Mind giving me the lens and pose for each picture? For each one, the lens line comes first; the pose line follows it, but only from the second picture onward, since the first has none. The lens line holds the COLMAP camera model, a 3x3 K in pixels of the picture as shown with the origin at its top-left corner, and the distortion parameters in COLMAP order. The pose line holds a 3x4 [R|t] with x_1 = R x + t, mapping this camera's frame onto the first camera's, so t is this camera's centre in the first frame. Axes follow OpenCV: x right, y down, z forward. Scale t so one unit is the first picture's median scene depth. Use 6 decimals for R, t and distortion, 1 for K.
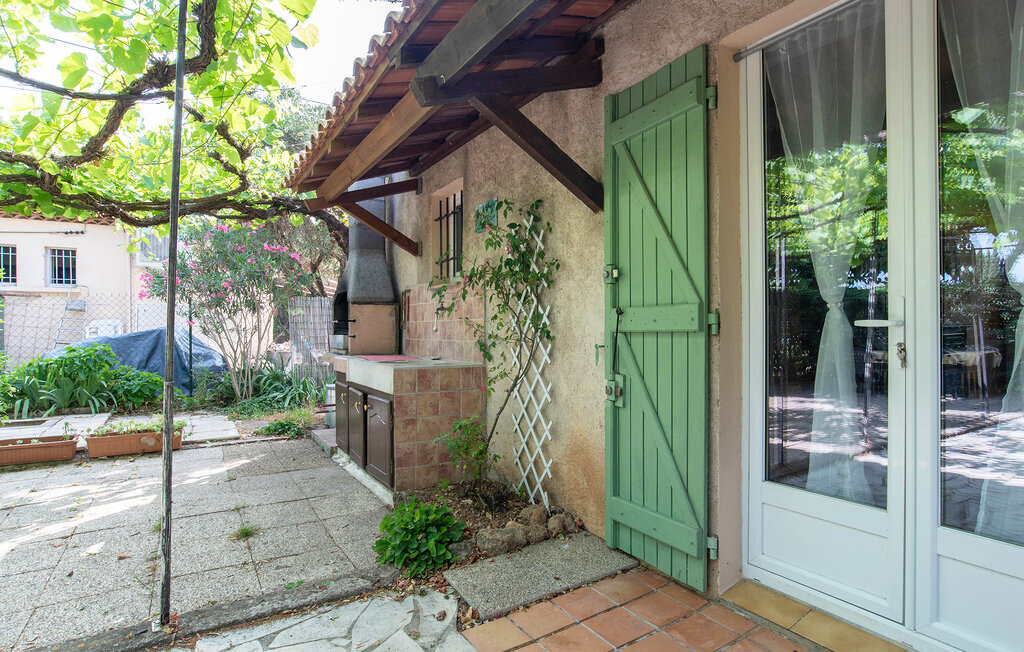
lens RADIAL K [[529.9, 0, 523.3], [0, 529.9, 316.4], [0, 0, 1]] dist [-0.035062, 0.000527]
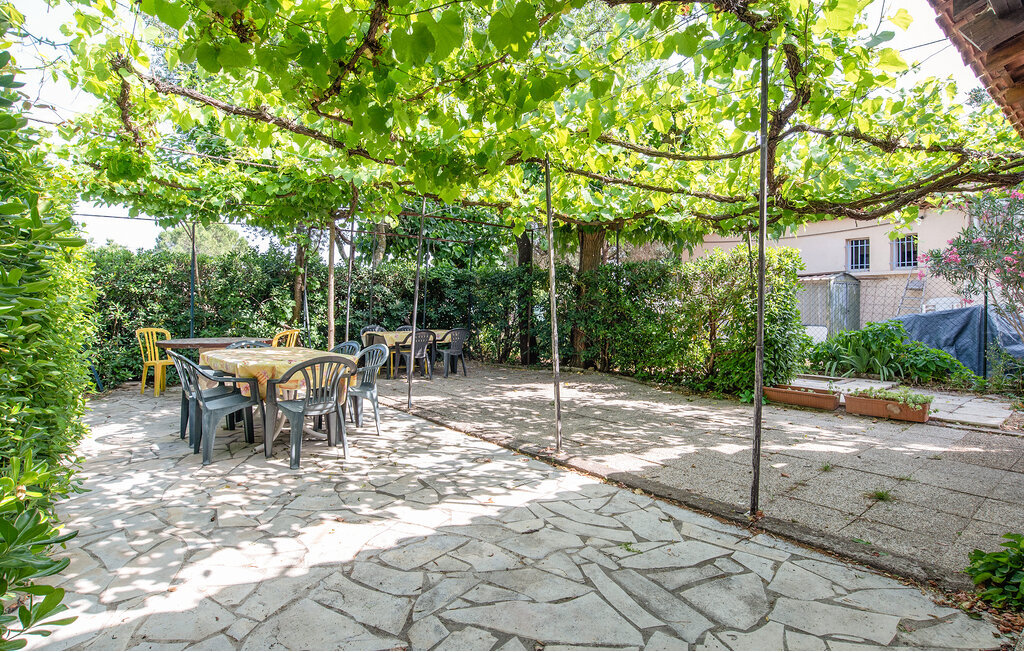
lens RADIAL K [[529.9, 0, 523.3], [0, 529.9, 316.4], [0, 0, 1]] dist [-0.035062, 0.000527]
pose [[0.117521, 0.024540, -0.992767, 0.233220], [0.018996, 0.999456, 0.026954, -0.001881], [0.992889, -0.022026, 0.116991, 0.073427]]
